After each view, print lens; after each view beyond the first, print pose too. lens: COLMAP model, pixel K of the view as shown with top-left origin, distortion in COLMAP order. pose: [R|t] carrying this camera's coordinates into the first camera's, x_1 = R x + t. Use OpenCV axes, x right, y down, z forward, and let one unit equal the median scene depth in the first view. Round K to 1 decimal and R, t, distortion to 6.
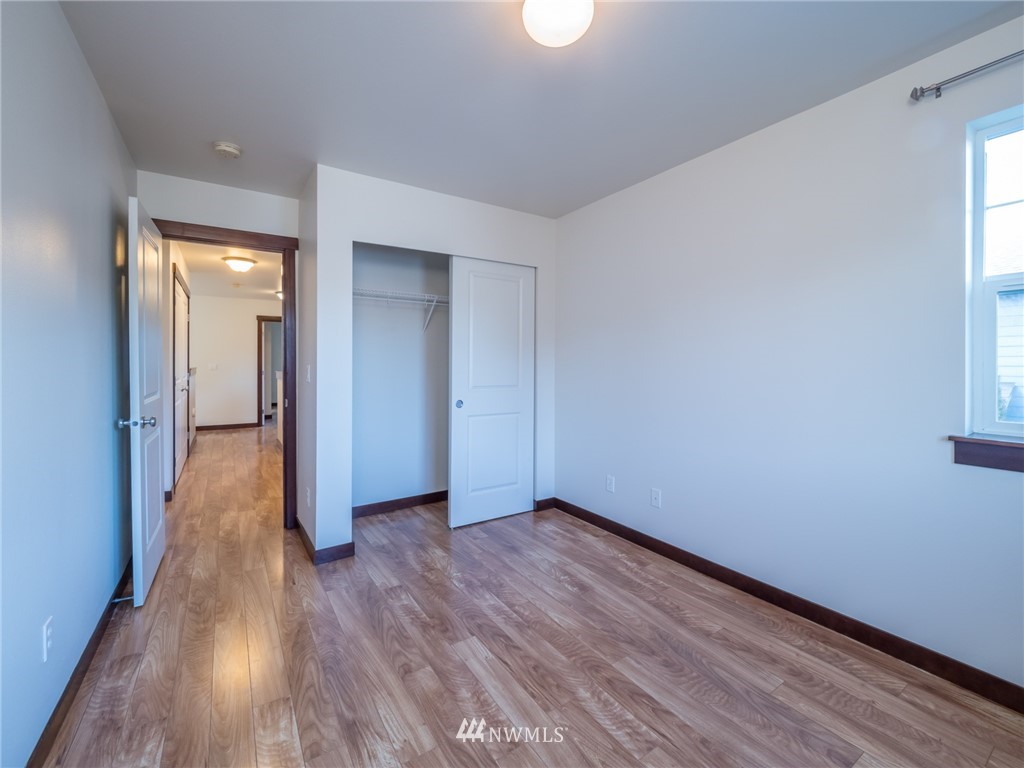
lens RADIAL K [[452.7, 0, 509.5], [0, 452.7, 378.8], [0, 0, 1]] dist [0.003056, 0.000048]
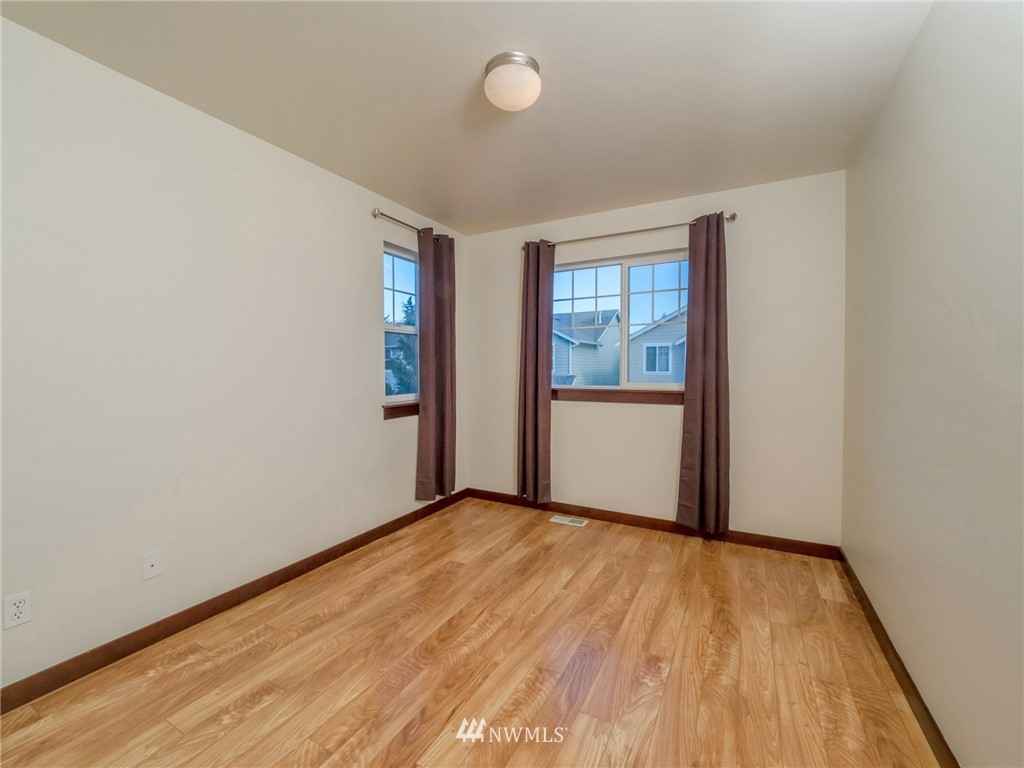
lens RADIAL K [[452.7, 0, 507.0], [0, 452.7, 384.1], [0, 0, 1]] dist [0.003056, 0.000048]
pose [[-0.498451, -0.030321, 0.866387, -0.772461], [0.028387, 0.998281, 0.051268, -0.036564], [-0.866453, 0.050148, -0.496734, 1.281517]]
